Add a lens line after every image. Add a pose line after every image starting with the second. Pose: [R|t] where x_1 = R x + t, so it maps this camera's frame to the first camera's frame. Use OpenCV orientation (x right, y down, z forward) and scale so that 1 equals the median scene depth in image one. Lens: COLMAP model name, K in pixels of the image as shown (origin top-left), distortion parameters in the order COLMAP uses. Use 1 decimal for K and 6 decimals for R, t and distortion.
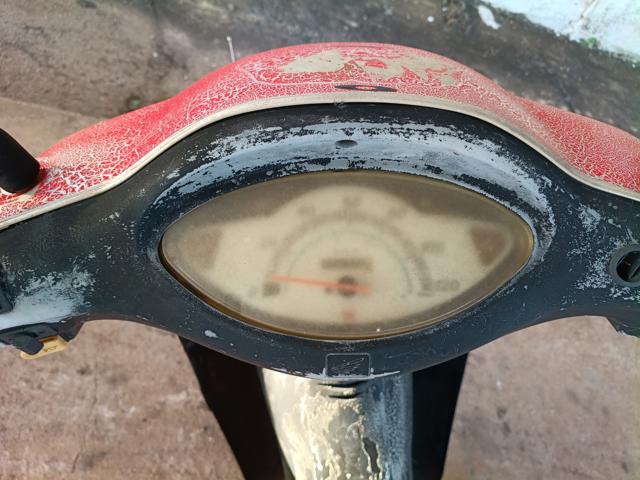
lens RADIAL K [[490.4, 0, 321.0], [0, 490.4, 246.5], [0, 0, 1]] dist [-0.011837, -0.014791]
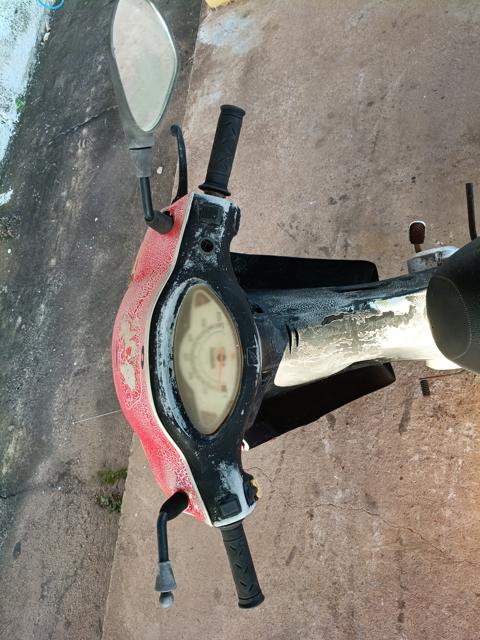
lens RADIAL K [[490.4, 0, 251.4], [0, 490.4, 314.5], [0, 0, 1]] dist [-0.011837, -0.014791]
pose [[-0.048859, -0.998491, 0.025086, 0.053539], [0.996446, -0.047003, 0.069896, 0.019028], [-0.068611, 0.028412, 0.997239, -0.388320]]
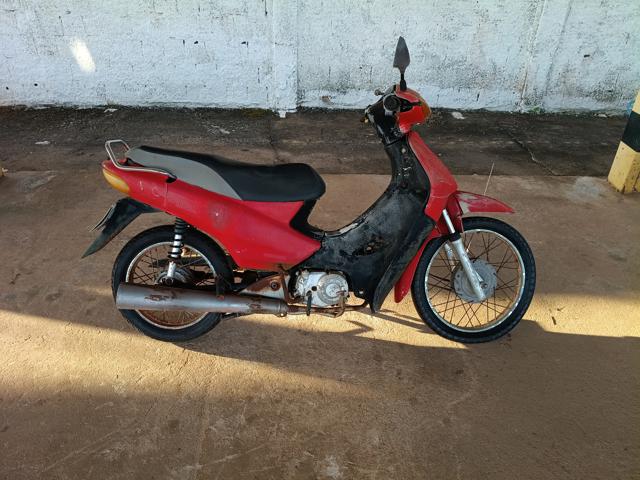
lens RADIAL K [[490.4, 0, 322.8], [0, 490.4, 240.2], [0, 0, 1]] dist [-0.011837, -0.014791]
pose [[0.945157, -0.254003, -0.205330, 0.368696], [0.157183, 0.904805, -0.395755, 1.360382], [0.286306, 0.341776, 0.895108, -1.317058]]
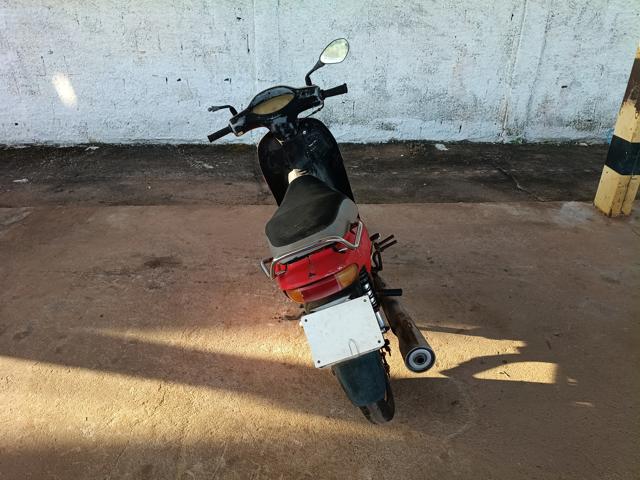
lens RADIAL K [[490.4, 0, 323.0], [0, 490.4, 239.9], [0, 0, 1]] dist [-0.011837, -0.014791]
pose [[0.942807, -0.291965, -0.160847, 0.356500], [0.189025, 0.865722, -0.463460, 1.374130], [0.274563, 0.406549, 0.871397, -1.224599]]
